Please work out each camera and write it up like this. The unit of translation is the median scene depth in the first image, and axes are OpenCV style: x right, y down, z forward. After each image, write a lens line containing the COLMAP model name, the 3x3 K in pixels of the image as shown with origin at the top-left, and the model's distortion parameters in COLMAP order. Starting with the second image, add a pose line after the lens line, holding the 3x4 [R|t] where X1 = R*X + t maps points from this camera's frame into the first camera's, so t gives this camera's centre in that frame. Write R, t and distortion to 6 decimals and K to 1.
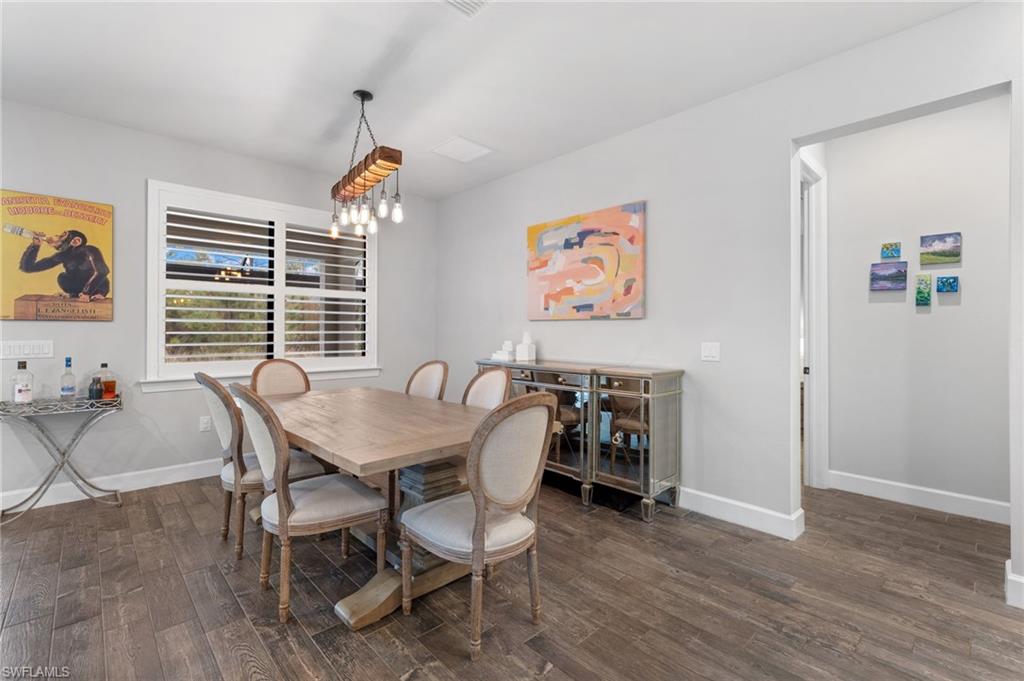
lens RADIAL K [[450.6, 0, 508.8], [0, 450.6, 334.2], [0, 0, 1]] dist [-0.000396, 0.000306]
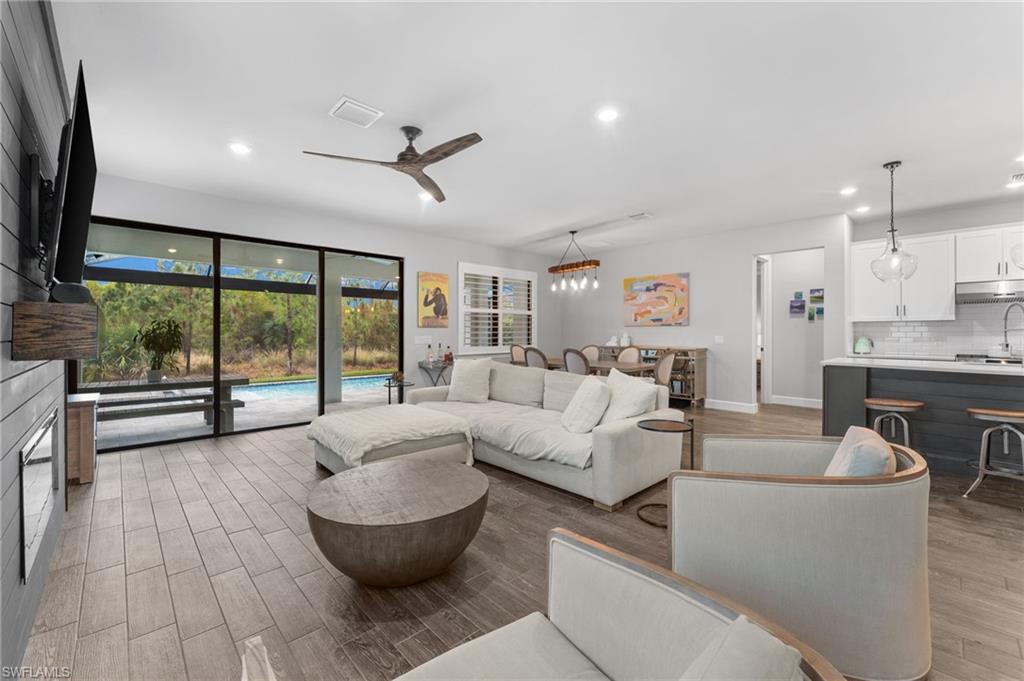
lens RADIAL K [[418.3, 0, 514.6], [0, 418.3, 336.9], [0, 0, 1]] dist [0.001171, 0.000318]
pose [[0.999994, -0.003058, 0.001576, -0.568866], [0.003049, 0.999979, 0.005803, 0.006796], [-0.001593, -0.005798, 0.999982, -1.079536]]
